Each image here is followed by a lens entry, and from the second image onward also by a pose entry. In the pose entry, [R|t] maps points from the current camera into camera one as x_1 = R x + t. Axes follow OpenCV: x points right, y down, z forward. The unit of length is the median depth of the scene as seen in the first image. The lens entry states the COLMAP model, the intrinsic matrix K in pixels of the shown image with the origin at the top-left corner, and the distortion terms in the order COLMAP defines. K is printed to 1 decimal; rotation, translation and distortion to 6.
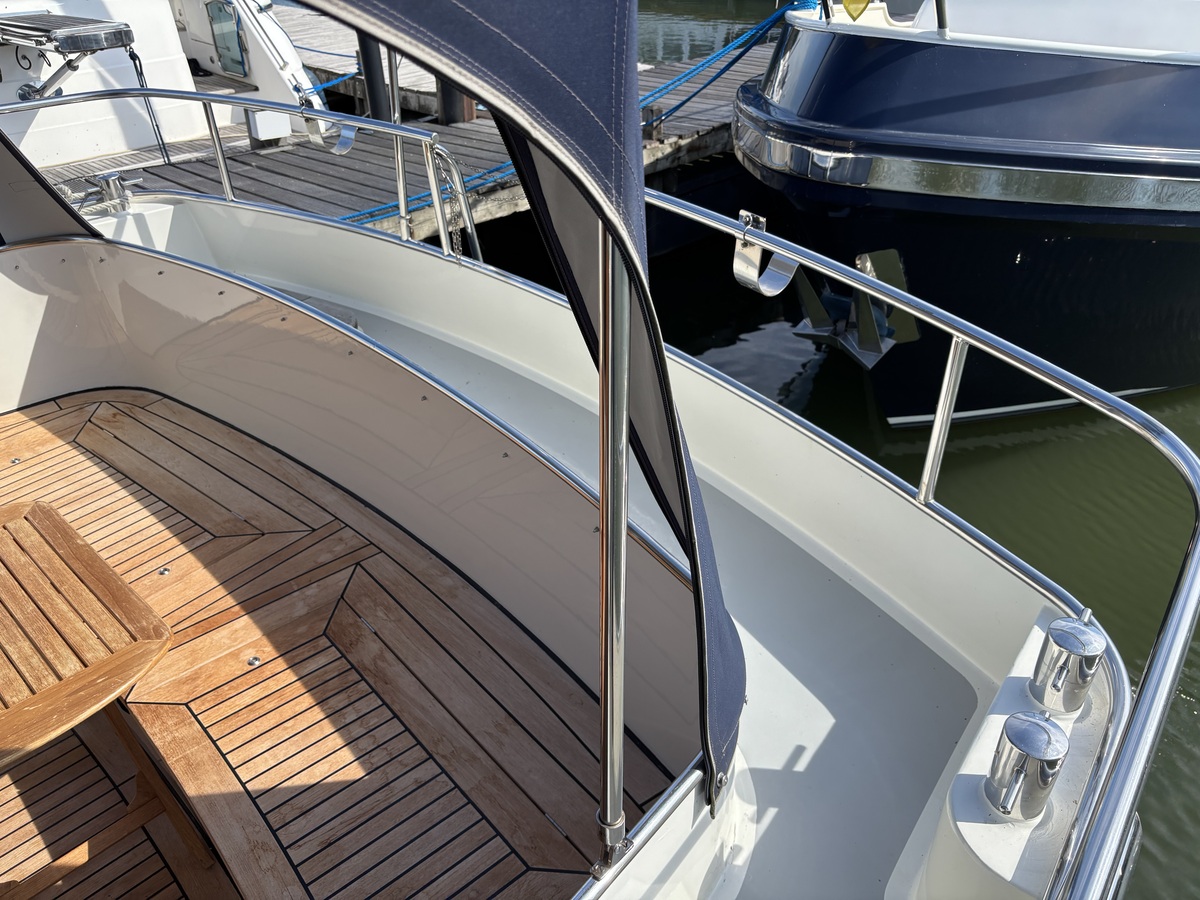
lens RADIAL K [[912.9, 0, 600.0], [0, 912.9, 450.0], [0, 0, 1]] dist [-0.004757, -0.015458]
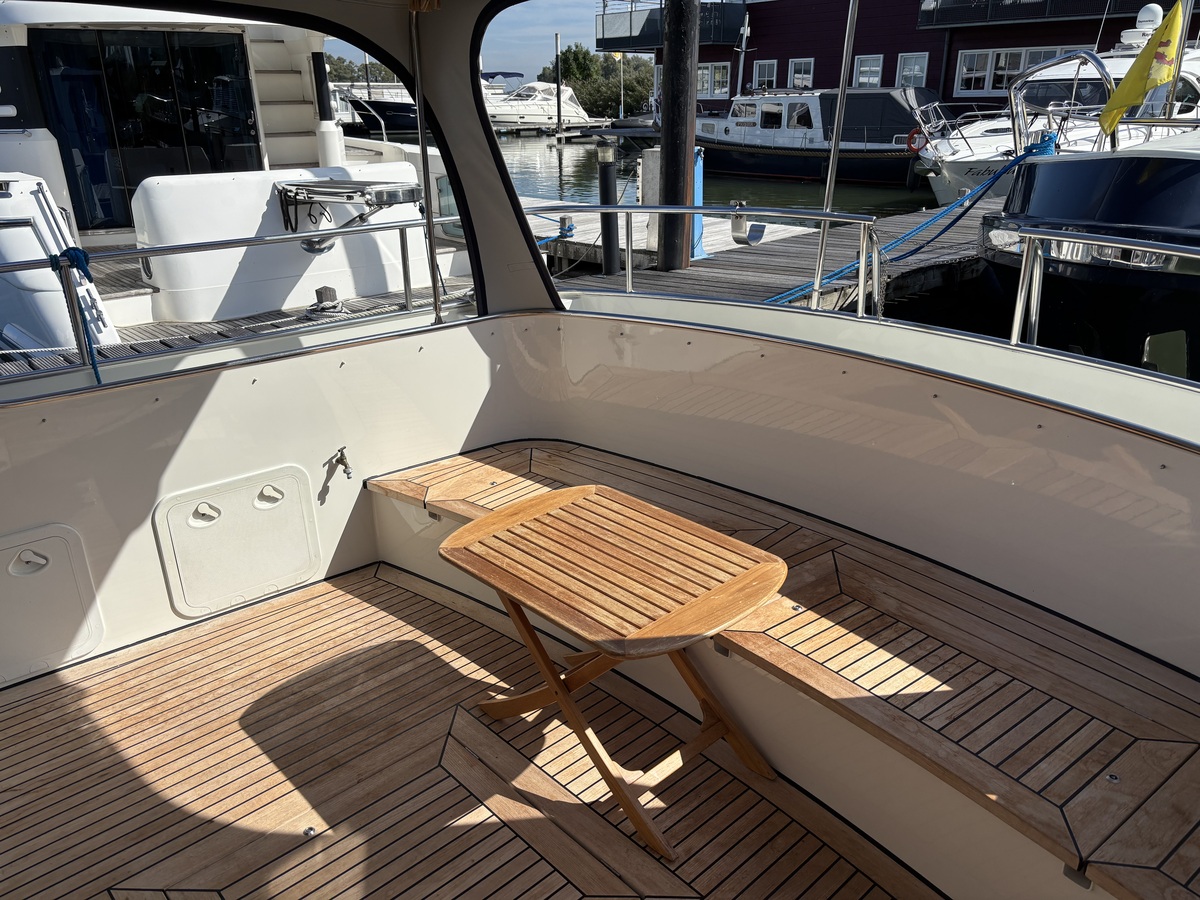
lens RADIAL K [[899.2, 0, 597.4], [0, 899.2, 460.0], [0, 0, 1]] dist [0.026415, -0.001460]
pose [[0.998199, 0.005879, -0.059707, -0.431454], [-0.016418, 0.983967, -0.177594, 0.190616], [0.057706, 0.178254, 0.982291, -0.176113]]
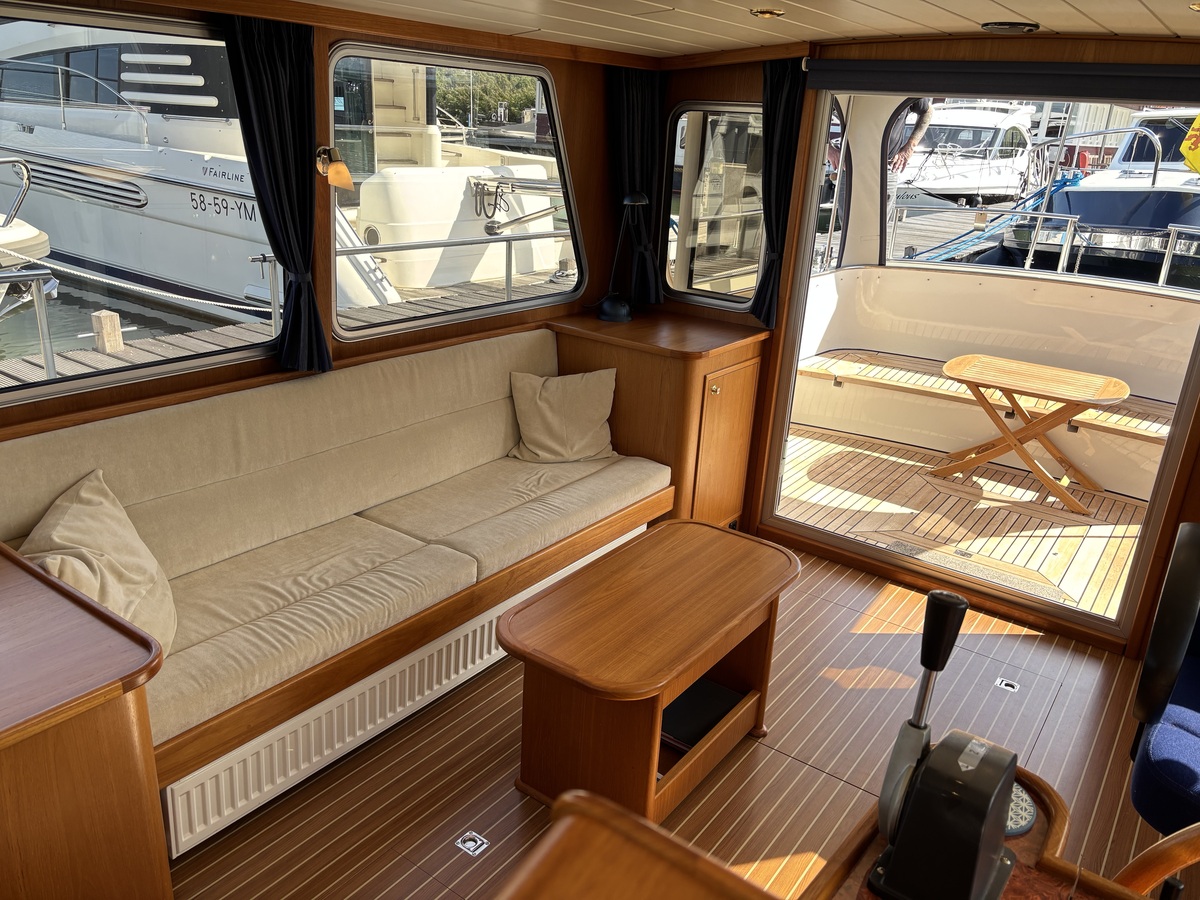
lens RADIAL K [[908.8, 0, 600.0], [0, 908.8, 450.0], [0, 0, 1]] dist [0.053295, -0.057889]
pose [[0.988559, -0.005166, 0.150743, -1.598691], [0.035445, 0.979382, -0.198884, 0.597423], [-0.146608, 0.201952, 0.968360, -0.880775]]
